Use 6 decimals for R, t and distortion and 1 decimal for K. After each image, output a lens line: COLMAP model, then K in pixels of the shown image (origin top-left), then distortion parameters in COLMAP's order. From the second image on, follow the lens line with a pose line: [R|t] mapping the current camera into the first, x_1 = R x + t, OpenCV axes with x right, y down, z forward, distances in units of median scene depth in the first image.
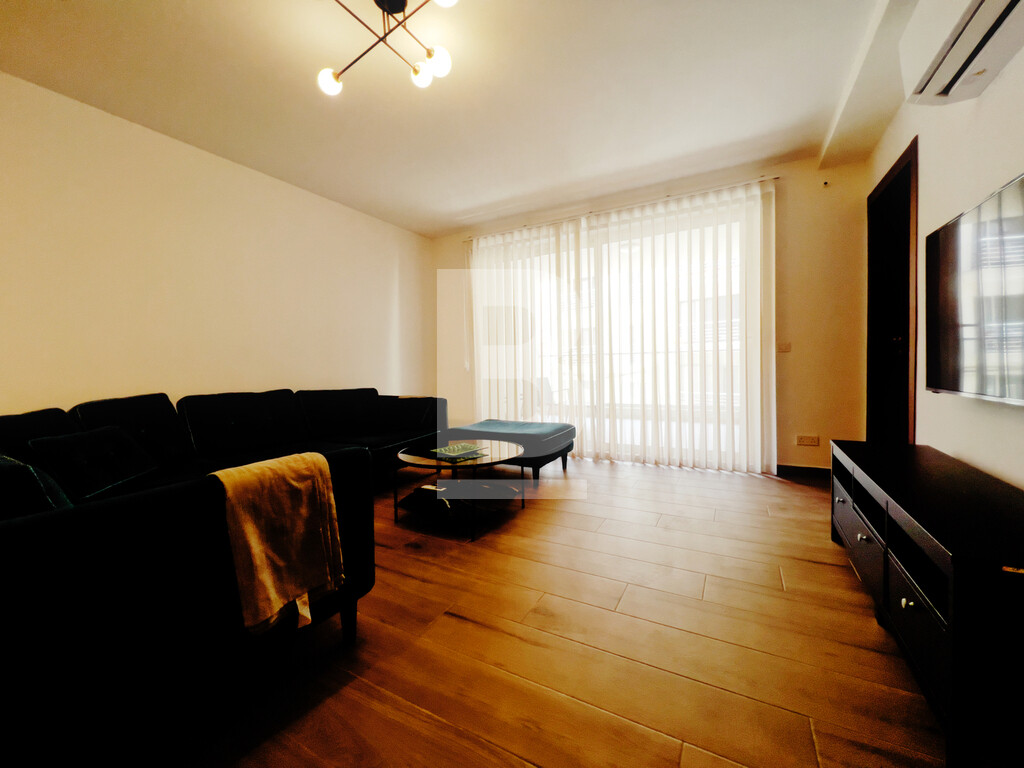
lens RADIAL K [[404.7, 0, 512.3], [0, 404.7, 378.4], [0, 0, 1]] dist [-0.003716, 0.000137]
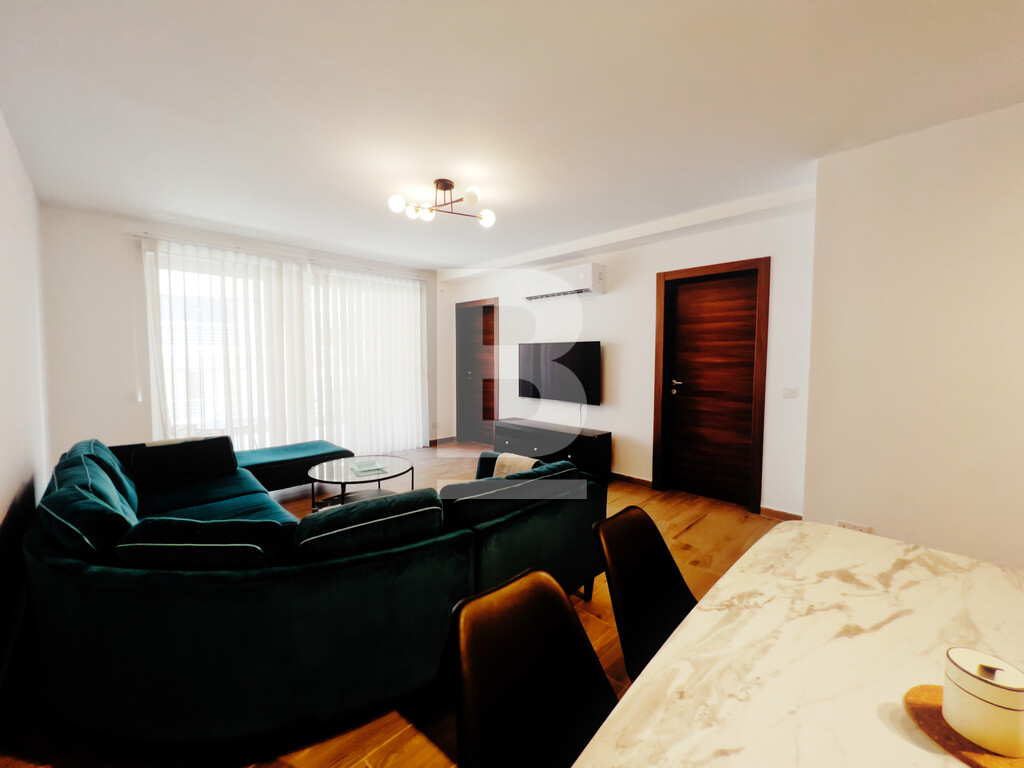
lens RADIAL K [[409.0, 0, 510.1], [0, 409.0, 379.6], [0, 0, 1]] dist [-0.001107, 0.000410]
pose [[0.278240, -0.028904, 0.960077, -0.968980], [0.022276, 0.999472, 0.023634, -0.095057], [-0.960253, 0.014811, 0.278737, 0.142822]]
